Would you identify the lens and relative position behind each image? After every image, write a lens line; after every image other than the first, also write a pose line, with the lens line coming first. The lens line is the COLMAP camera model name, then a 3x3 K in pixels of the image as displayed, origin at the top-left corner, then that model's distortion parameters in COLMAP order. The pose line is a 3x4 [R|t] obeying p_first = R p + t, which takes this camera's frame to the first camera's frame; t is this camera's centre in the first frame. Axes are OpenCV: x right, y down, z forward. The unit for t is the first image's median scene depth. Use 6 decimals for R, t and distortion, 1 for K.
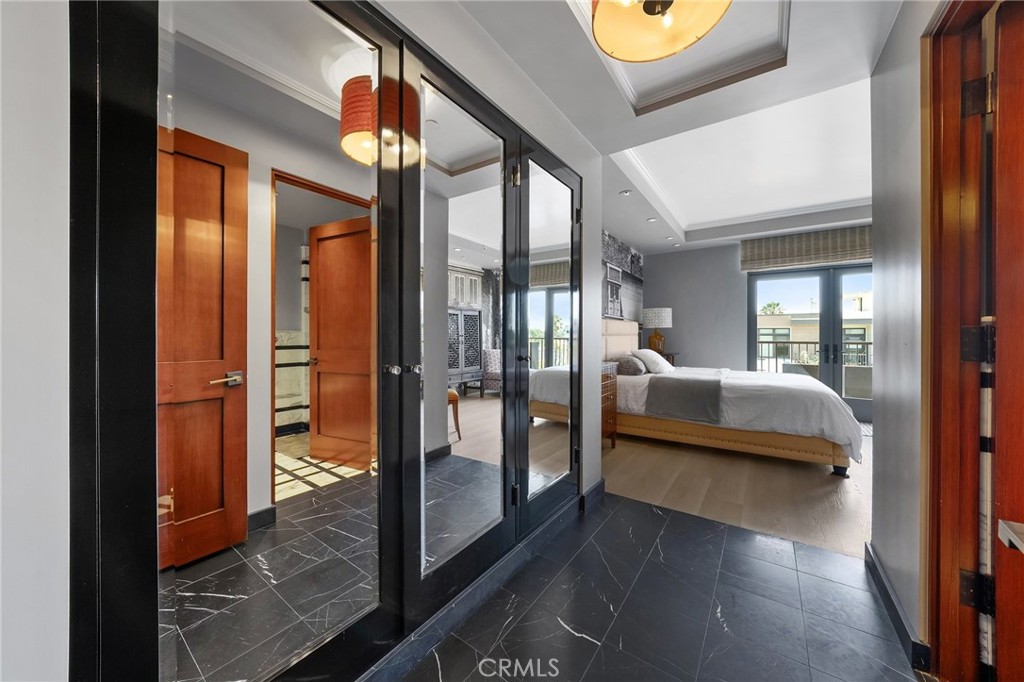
lens RADIAL K [[370.5, 0, 508.3], [0, 370.5, 334.1], [0, 0, 1]] dist [-0.022759, 0.002839]
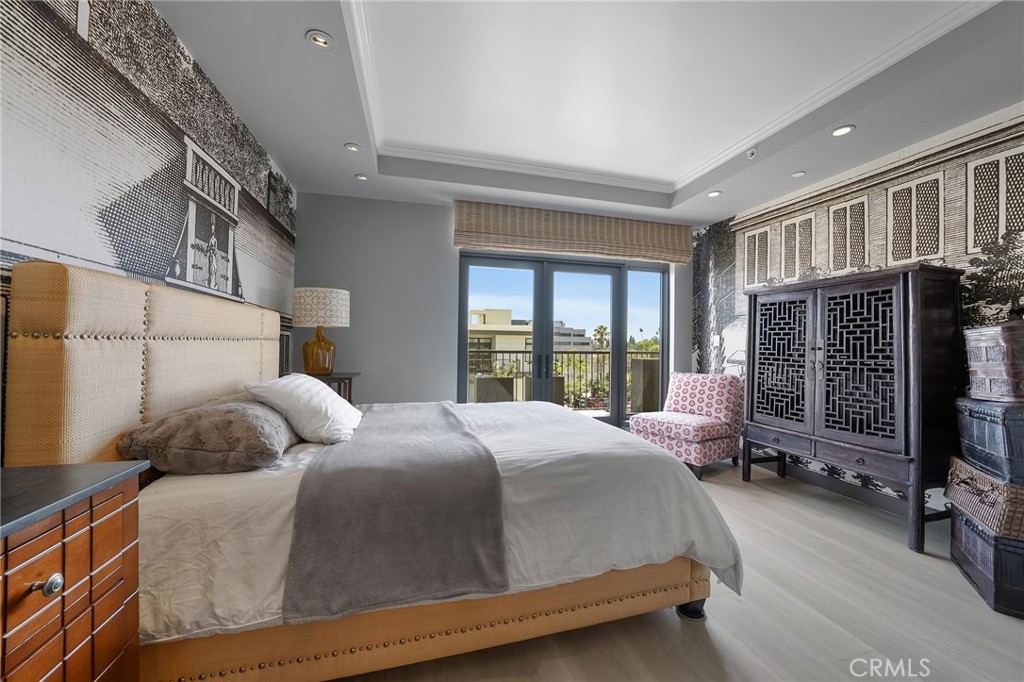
lens RADIAL K [[370.5, 0, 504.2], [0, 370.5, 336.7], [0, 0, 1]] dist [-0.022759, 0.002839]
pose [[0.655446, 0.019829, 0.754981, 0.192293], [-0.011936, 0.999802, -0.015896, 0.002313], [-0.755147, 0.001407, 0.655554, 0.494523]]
